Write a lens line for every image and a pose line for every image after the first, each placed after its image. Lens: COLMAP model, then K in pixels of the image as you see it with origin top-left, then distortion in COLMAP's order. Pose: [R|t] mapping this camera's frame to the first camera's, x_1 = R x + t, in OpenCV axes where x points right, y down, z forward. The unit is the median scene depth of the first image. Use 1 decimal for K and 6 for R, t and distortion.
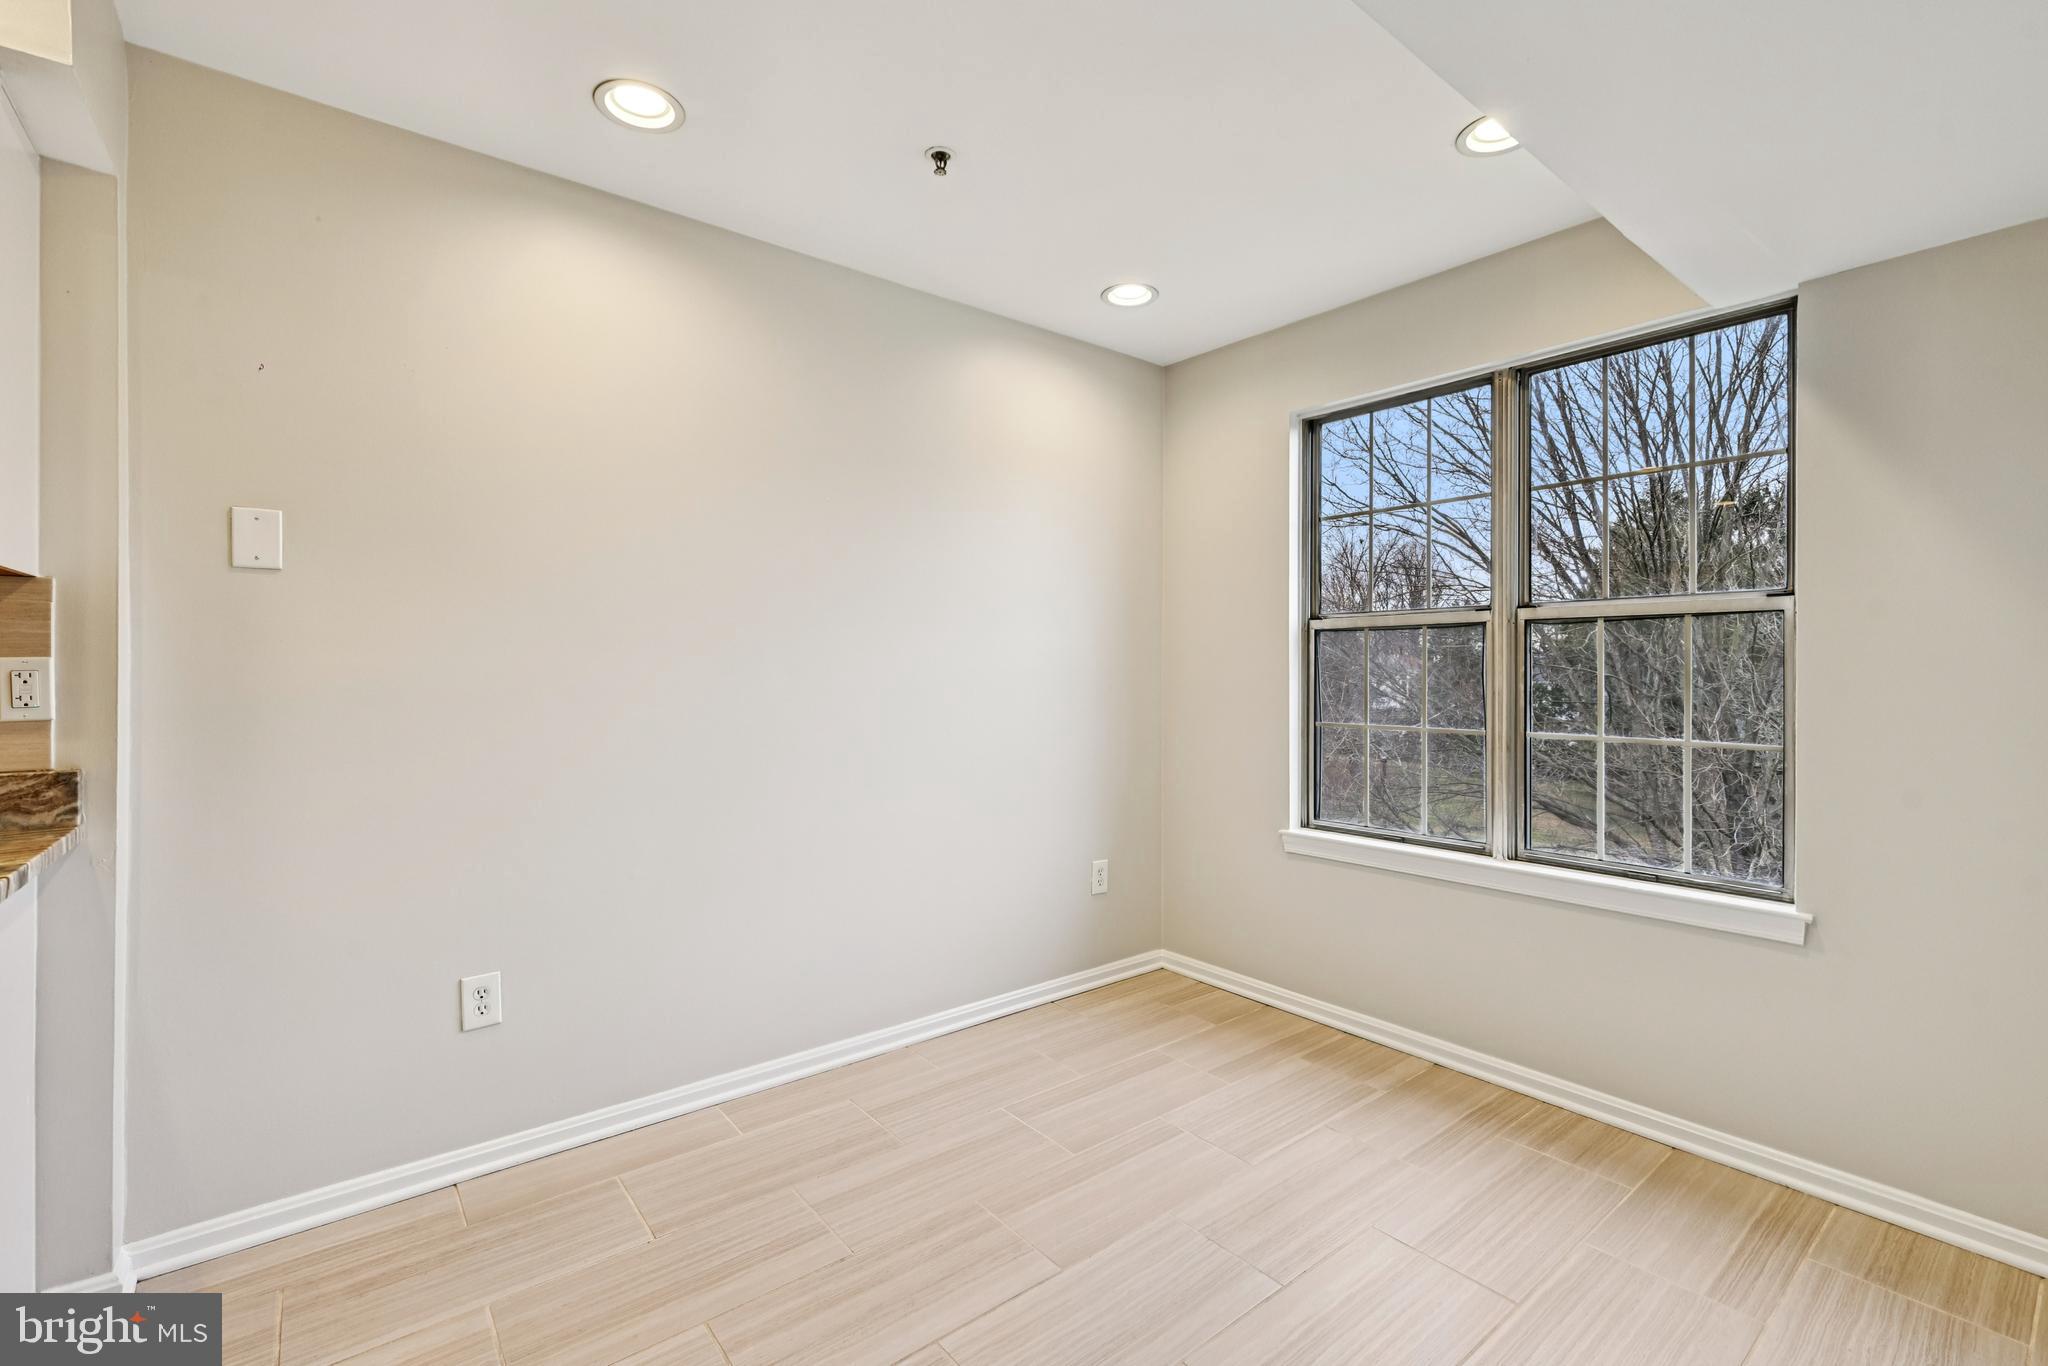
lens RADIAL K [[891.4, 0, 1027.2], [0, 891.4, 669.5], [0, 0, 1]] dist [0.004034, -0.000828]
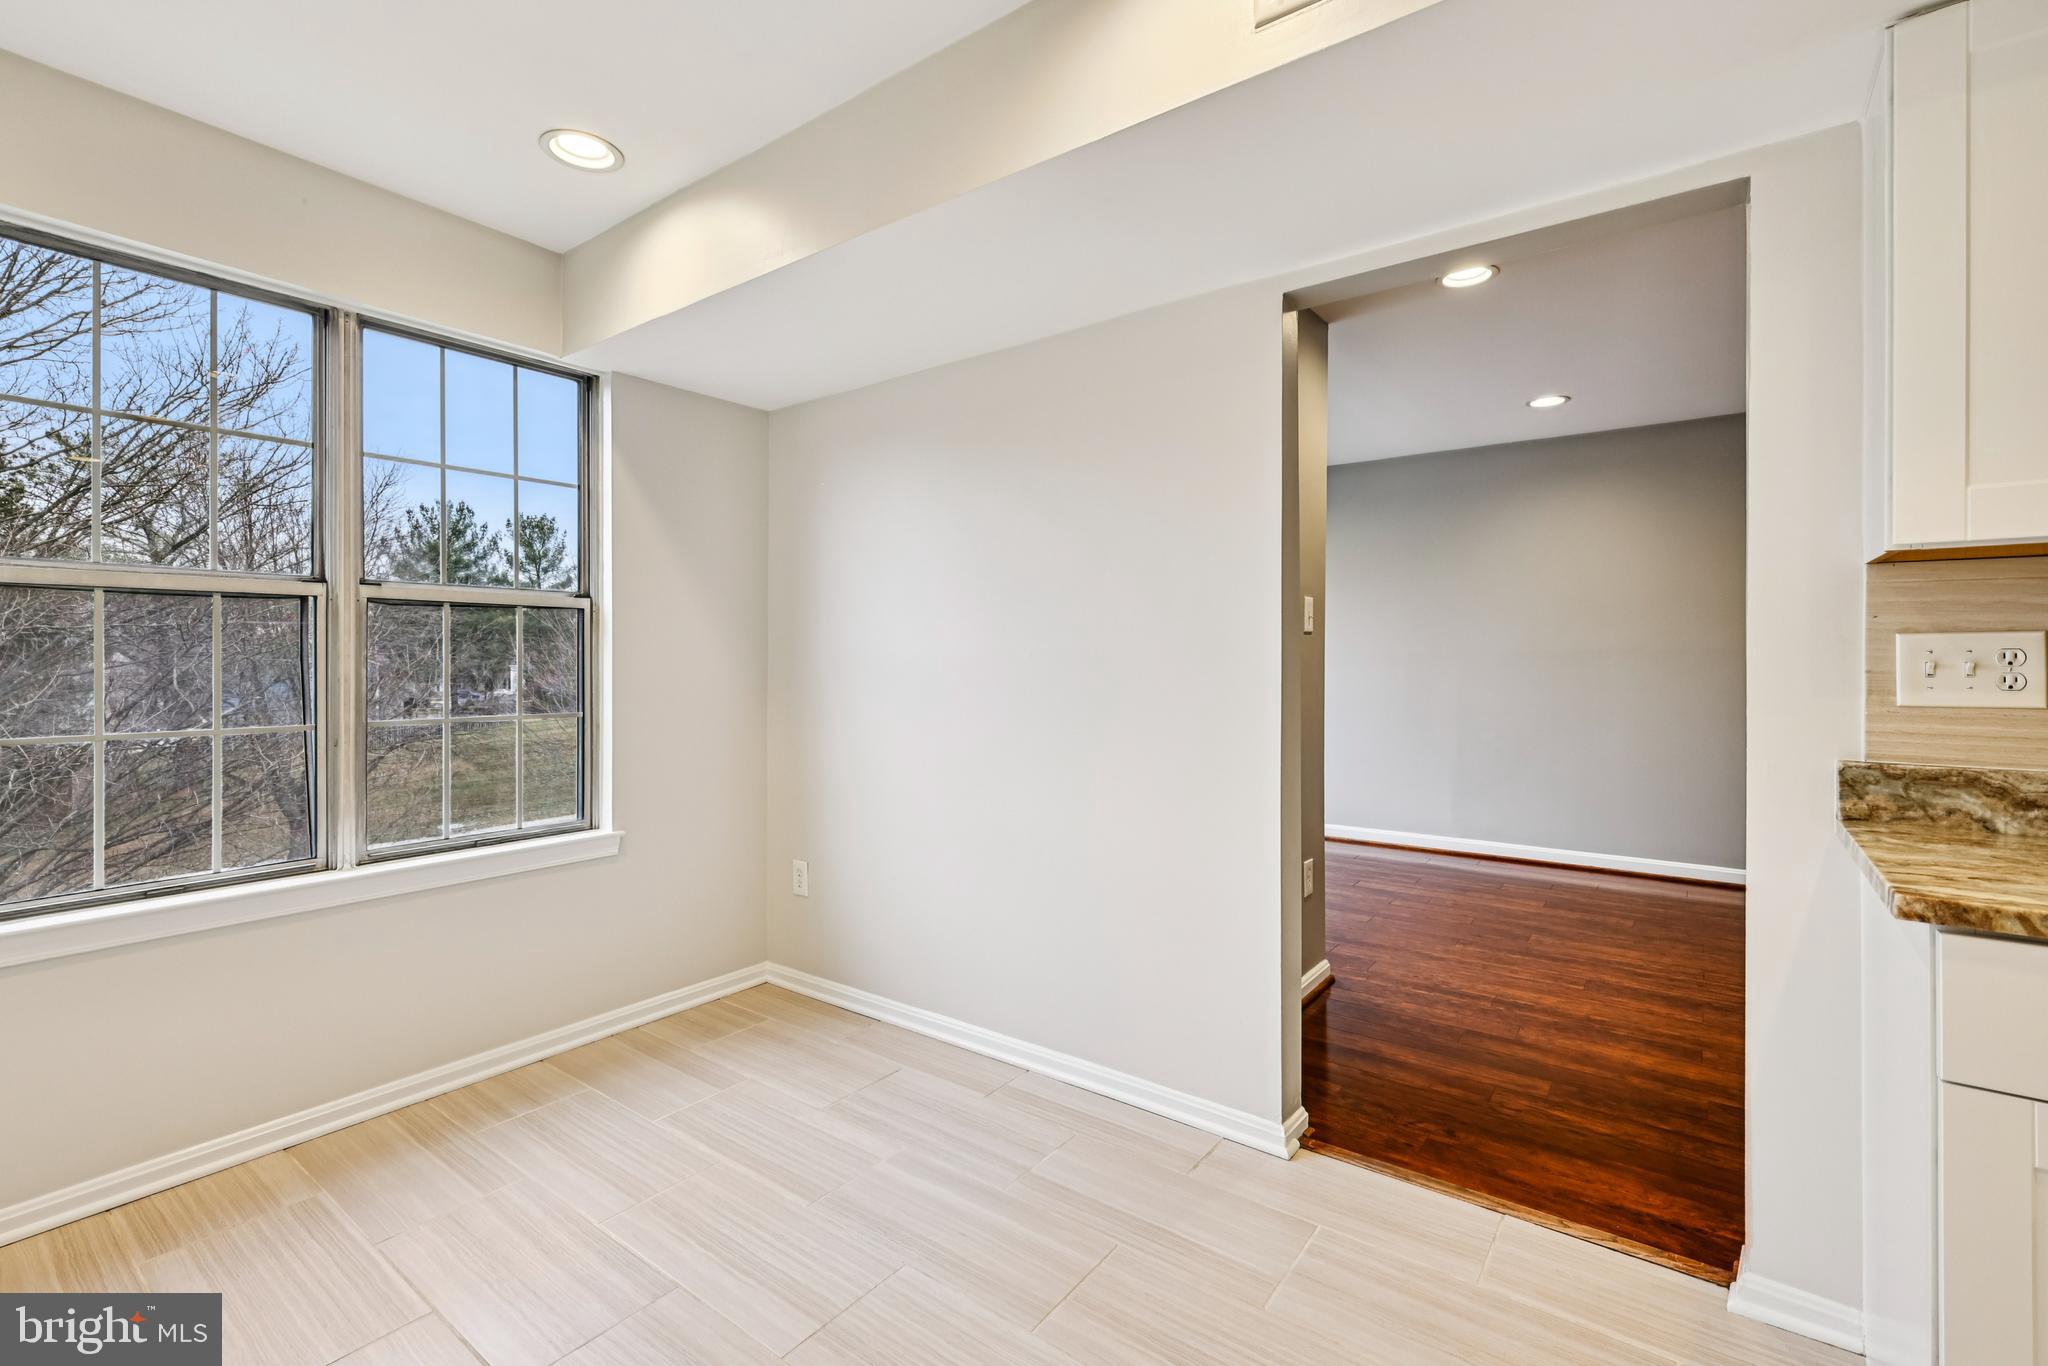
lens RADIAL K [[891.4, 0, 1027.1], [0, 891.4, 659.2], [0, 0, 1]] dist [0.004034, -0.000828]
pose [[-0.246771, -0.003458, 0.969068, -0.722589], [-0.003088, 0.999991, 0.002782, 0.003147], [-0.969069, -0.002306, -0.246780, 0.848747]]
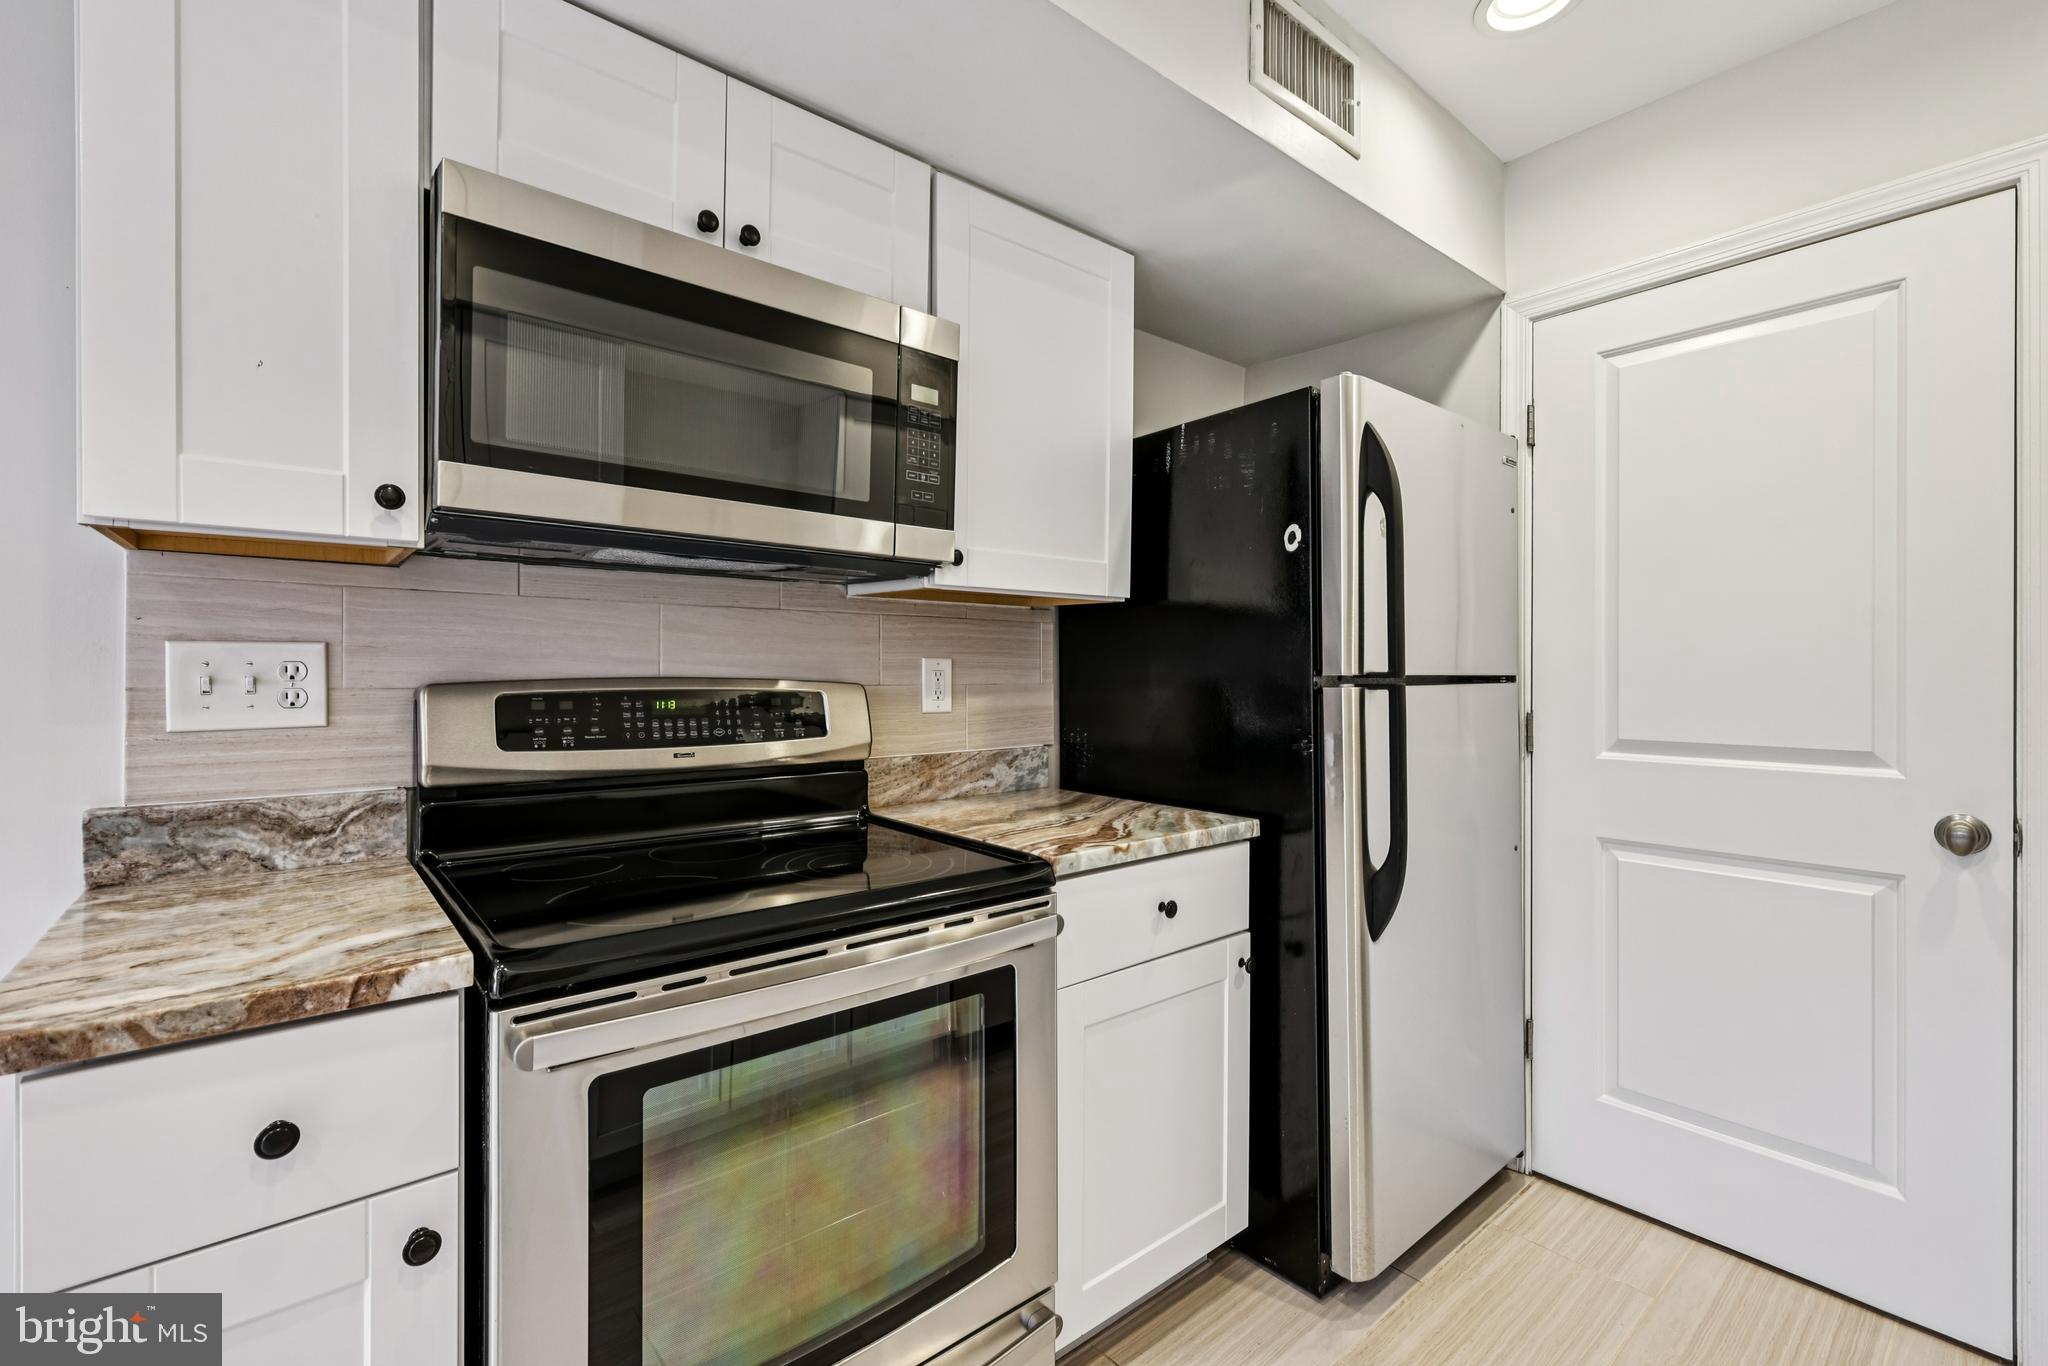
lens RADIAL K [[891.4, 0, 1013.4], [0, 891.4, 673.5], [0, 0, 1]] dist [0.004034, -0.000828]
pose [[-0.999773, -0.004959, -0.020736, -0.728737], [-0.004923, 0.999986, -0.001804, 0.001409], [0.020744, -0.001702, -0.999783, 0.531202]]
